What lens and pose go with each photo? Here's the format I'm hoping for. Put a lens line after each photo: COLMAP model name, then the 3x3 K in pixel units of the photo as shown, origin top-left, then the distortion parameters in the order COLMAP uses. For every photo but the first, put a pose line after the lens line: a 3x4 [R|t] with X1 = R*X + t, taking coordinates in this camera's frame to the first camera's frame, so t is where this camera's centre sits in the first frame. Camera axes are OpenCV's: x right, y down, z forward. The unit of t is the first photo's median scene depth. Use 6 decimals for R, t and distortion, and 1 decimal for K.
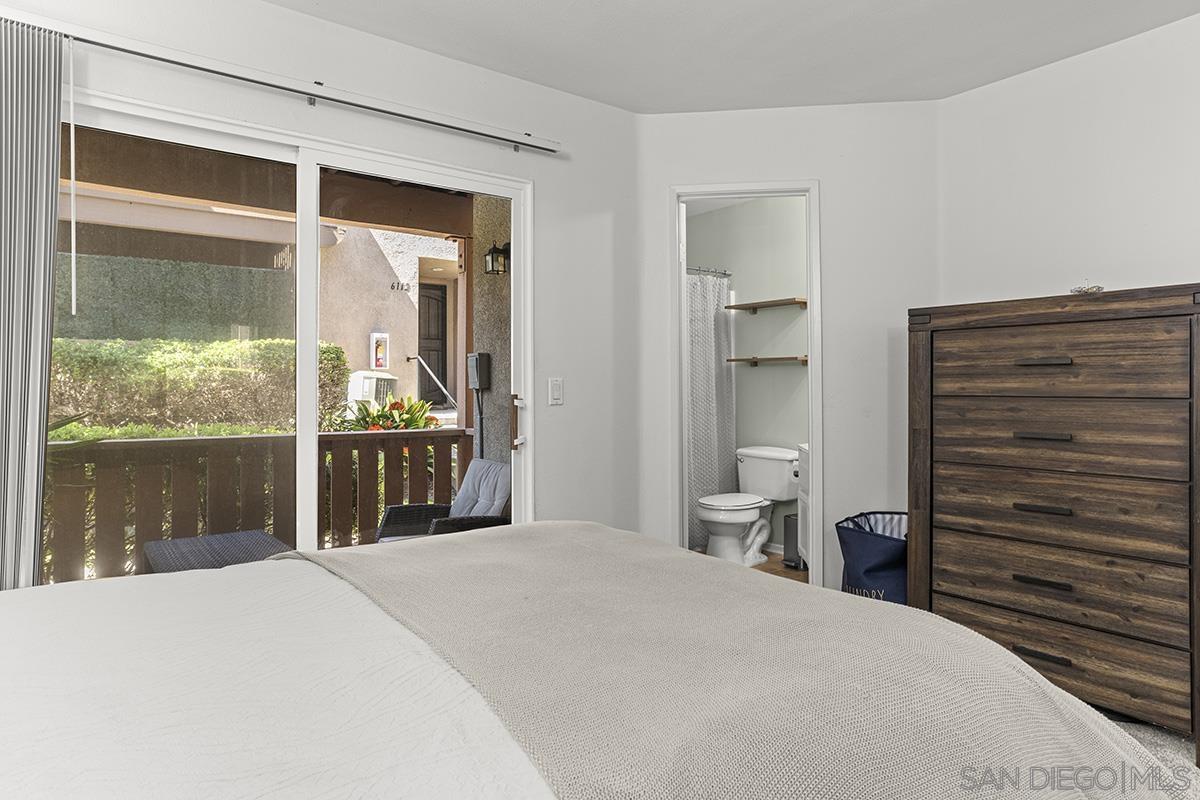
lens RADIAL K [[696.5, 0, 602.5], [0, 696.5, 390.9], [0, 0, 1]] dist [-0.060759, 0.047469]
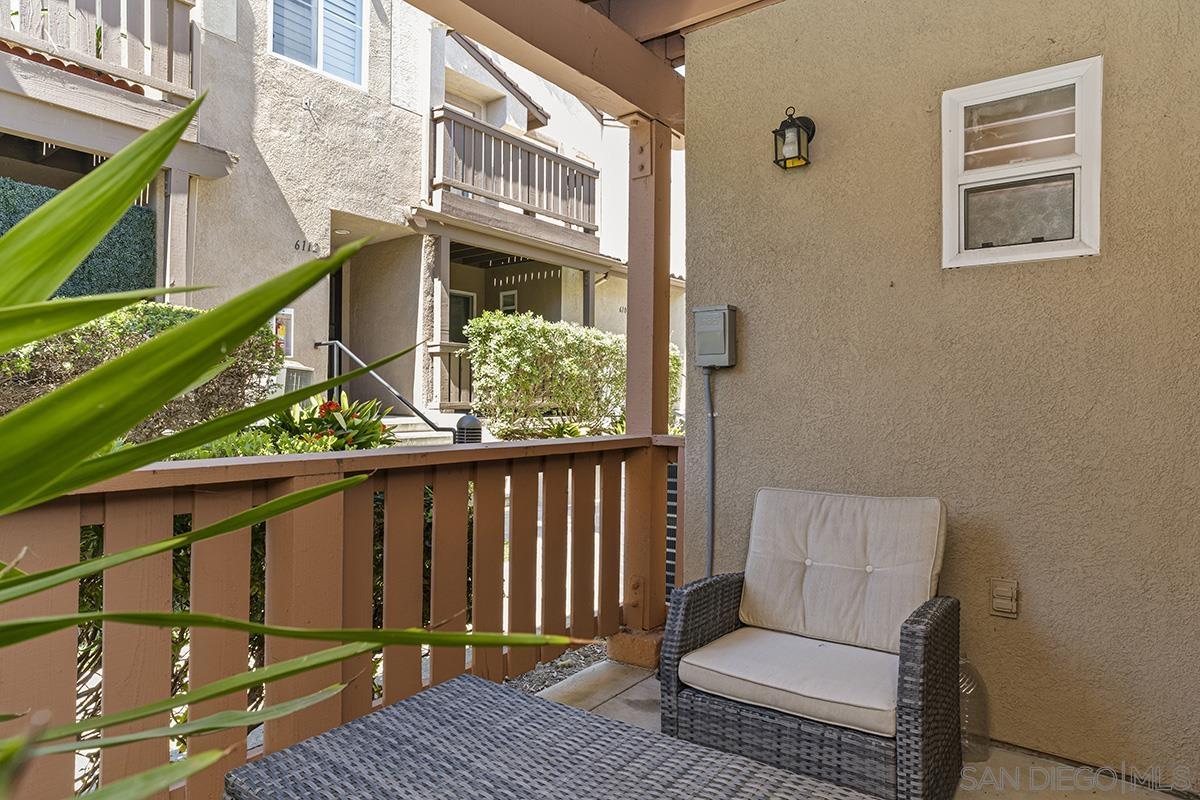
lens RADIAL K [[696.5, 0, 602.5], [0, 696.5, 390.9], [0, 0, 1]] dist [-0.060759, 0.047469]
pose [[0.959096, 0.008209, 0.282961, -0.206943], [-0.004413, 0.999892, -0.014051, 0.012474], [-0.283046, 0.012227, 0.959028, 0.221215]]
